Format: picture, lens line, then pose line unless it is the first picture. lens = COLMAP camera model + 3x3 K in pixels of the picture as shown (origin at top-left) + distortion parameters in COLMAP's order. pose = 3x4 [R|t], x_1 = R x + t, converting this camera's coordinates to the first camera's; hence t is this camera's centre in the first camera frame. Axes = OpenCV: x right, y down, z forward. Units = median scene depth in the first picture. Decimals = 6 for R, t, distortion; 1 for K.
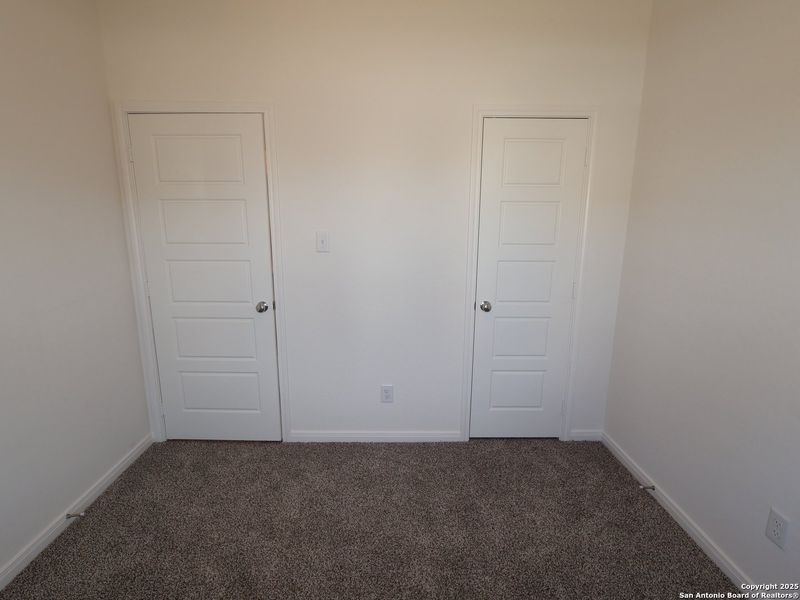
lens RADIAL K [[420.0, 0, 400.0], [0, 420.0, 300.0], [0, 0, 1]] dist [-0.000884, -0.000022]
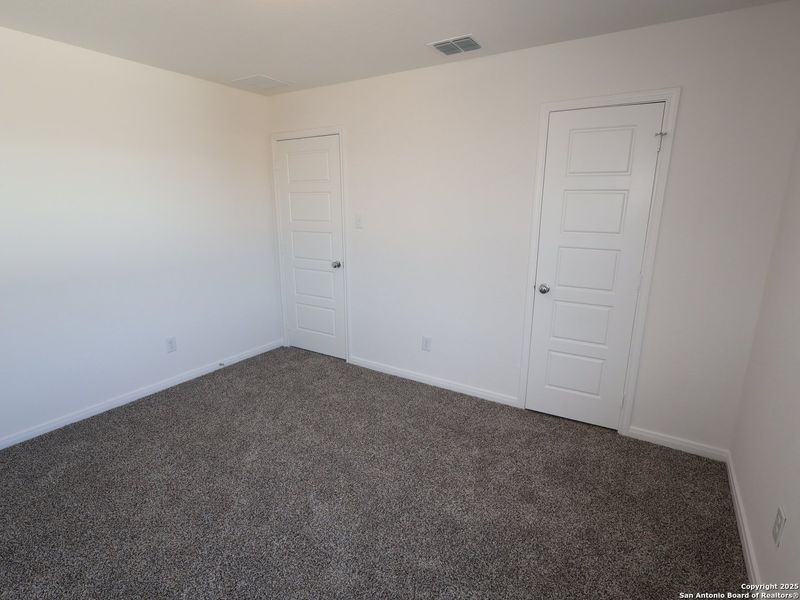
lens RADIAL K [[420.0, 0, 400.0], [0, 420.0, 300.0], [0, 0, 1]] dist [-0.000884, -0.000022]
pose [[0.864459, 0.121986, -0.487678, 0.443846], [-0.106230, 0.992532, 0.059966, 0.020461], [0.491351, -0.000032, 0.870962, -0.132338]]
